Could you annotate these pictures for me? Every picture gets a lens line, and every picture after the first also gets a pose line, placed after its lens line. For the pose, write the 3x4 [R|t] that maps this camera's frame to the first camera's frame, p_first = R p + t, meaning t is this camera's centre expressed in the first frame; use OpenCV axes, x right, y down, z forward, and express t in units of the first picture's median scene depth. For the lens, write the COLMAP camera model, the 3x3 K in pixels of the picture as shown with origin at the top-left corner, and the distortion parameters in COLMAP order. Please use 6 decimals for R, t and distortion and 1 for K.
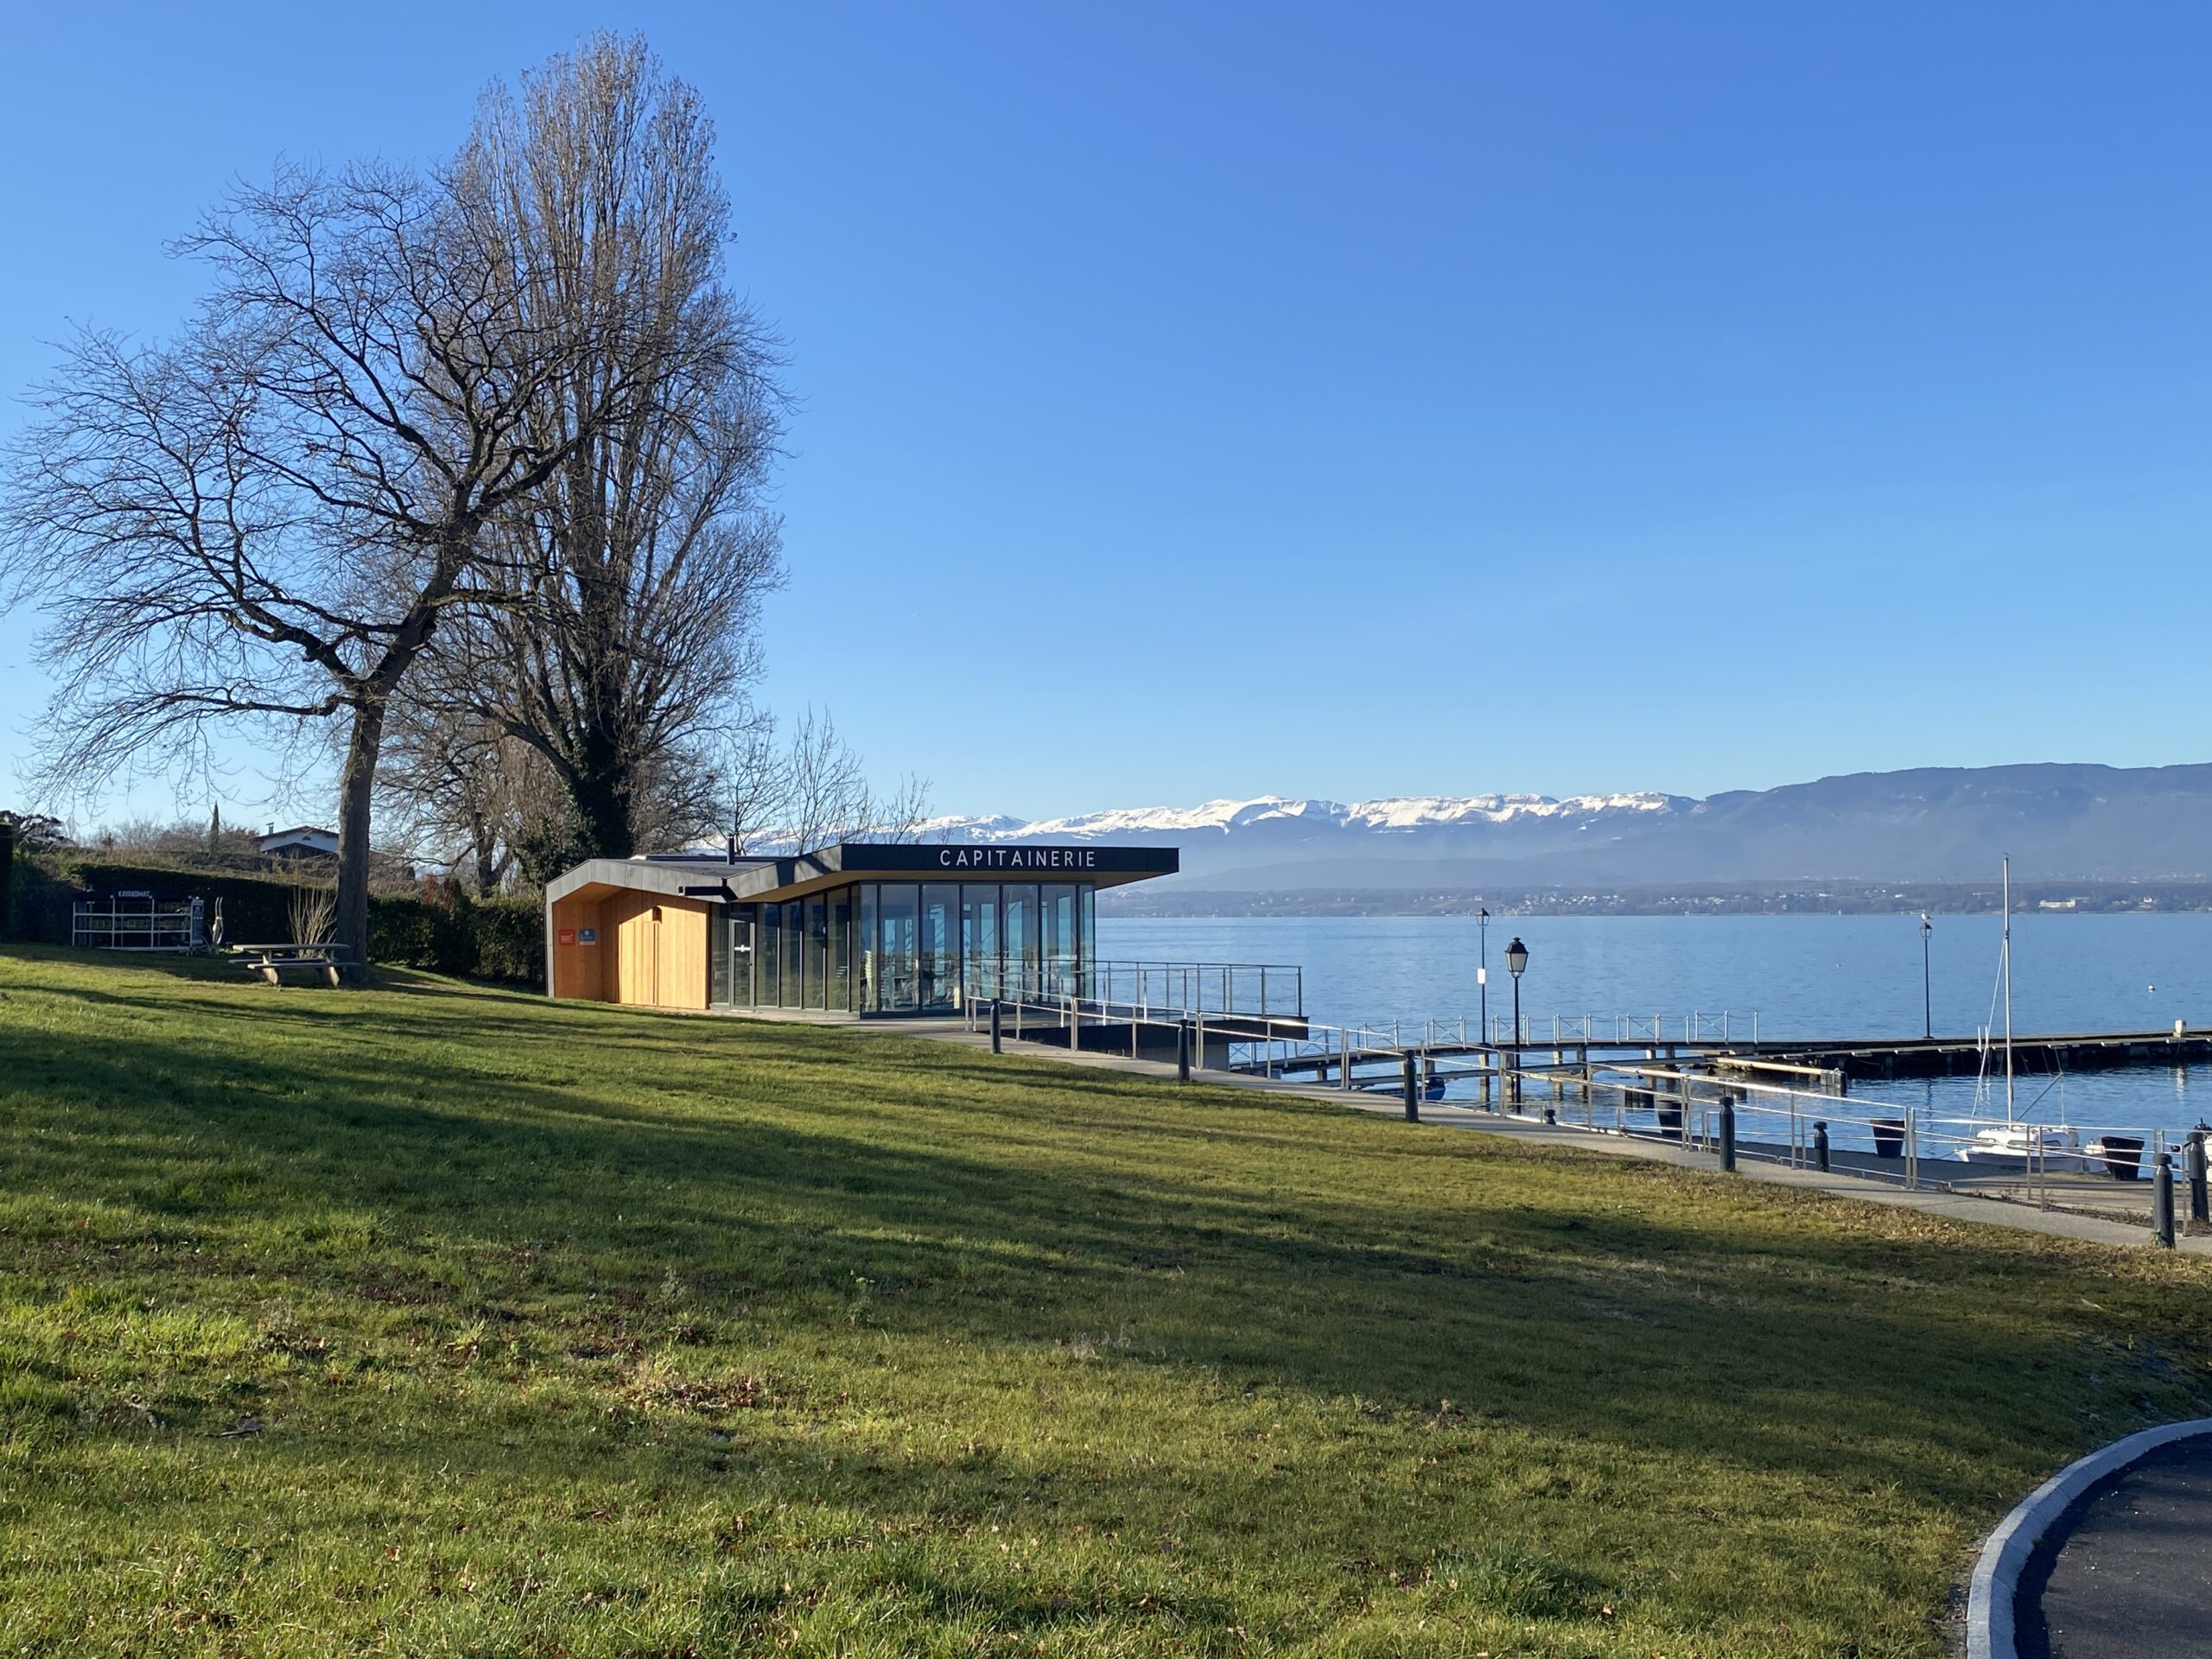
lens RADIAL K [[2267.7, 0, 1104.5], [0, 2267.7, 836.8], [0, 0, 1]] dist [0.074114, 0.000000]
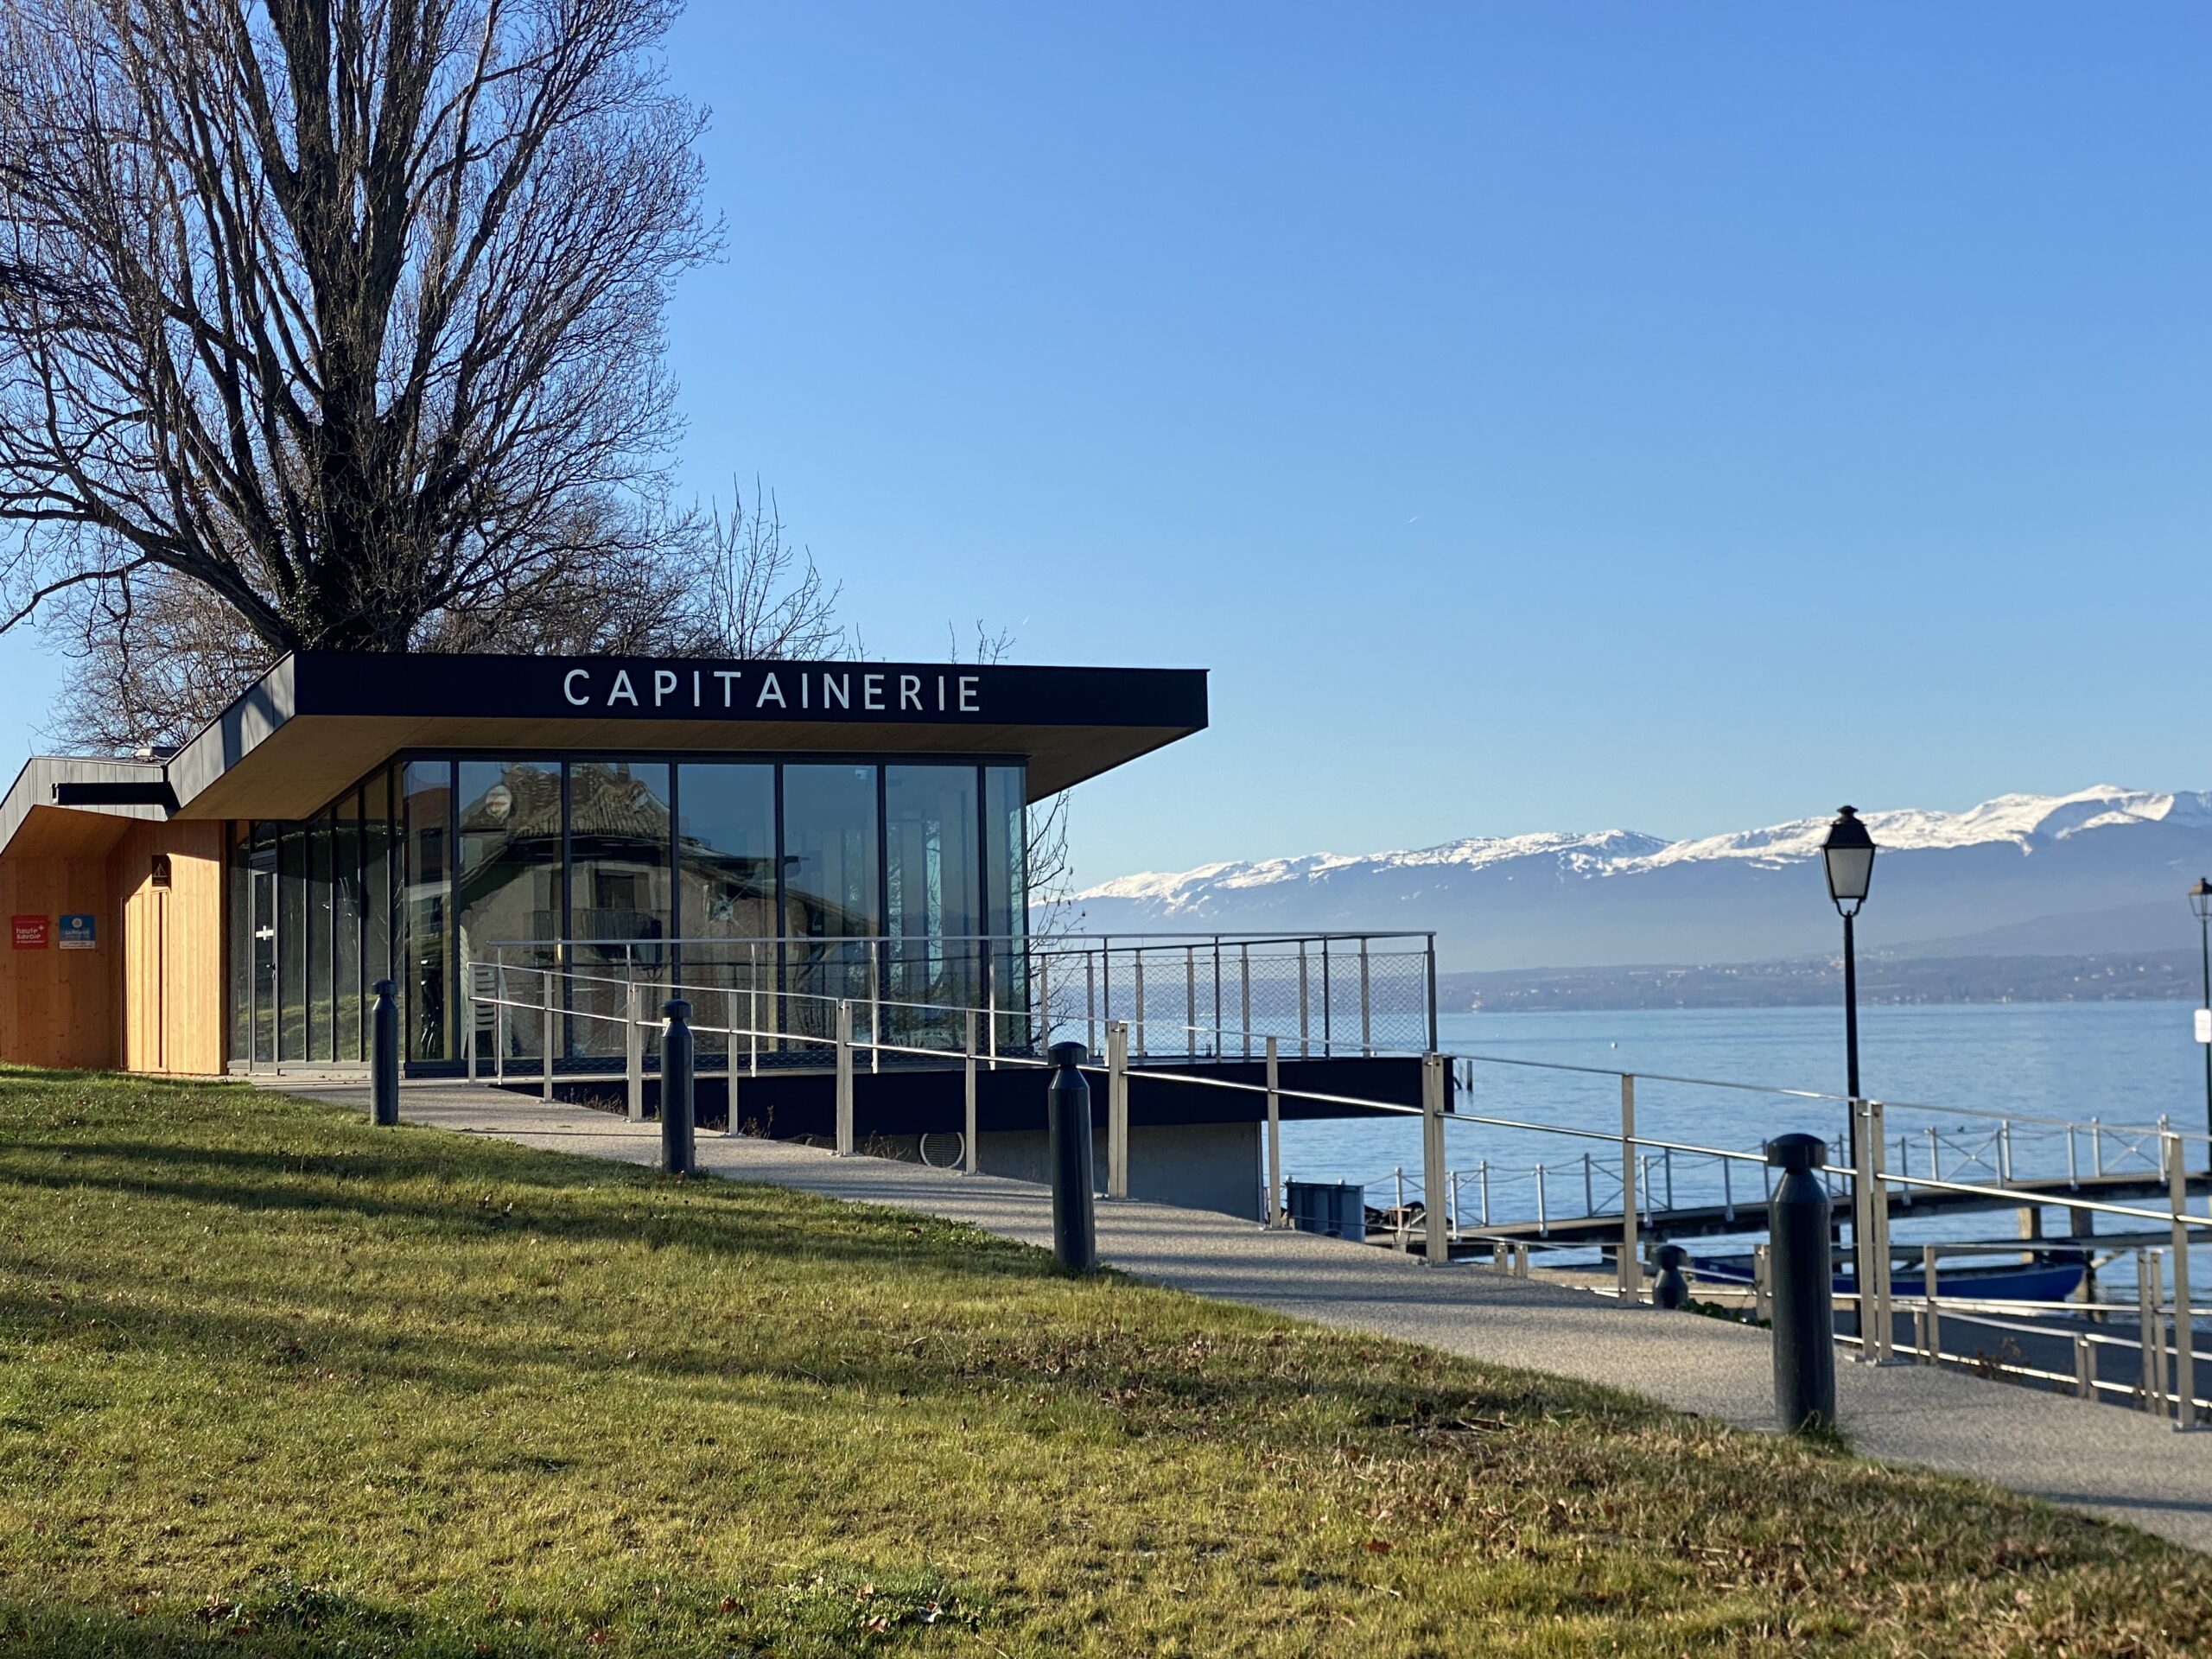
lens RADIAL K [[3795.2, 0, 1107.3], [0, 3795.2, 823.5], [0, 0, 1]] dist [0.209467, 0.000000]
pose [[0.982566, -0.022998, -0.184486, 0.098471], [0.020395, 0.999664, -0.015992, 0.030189], [0.184792, 0.011950, 0.982705, 0.205840]]
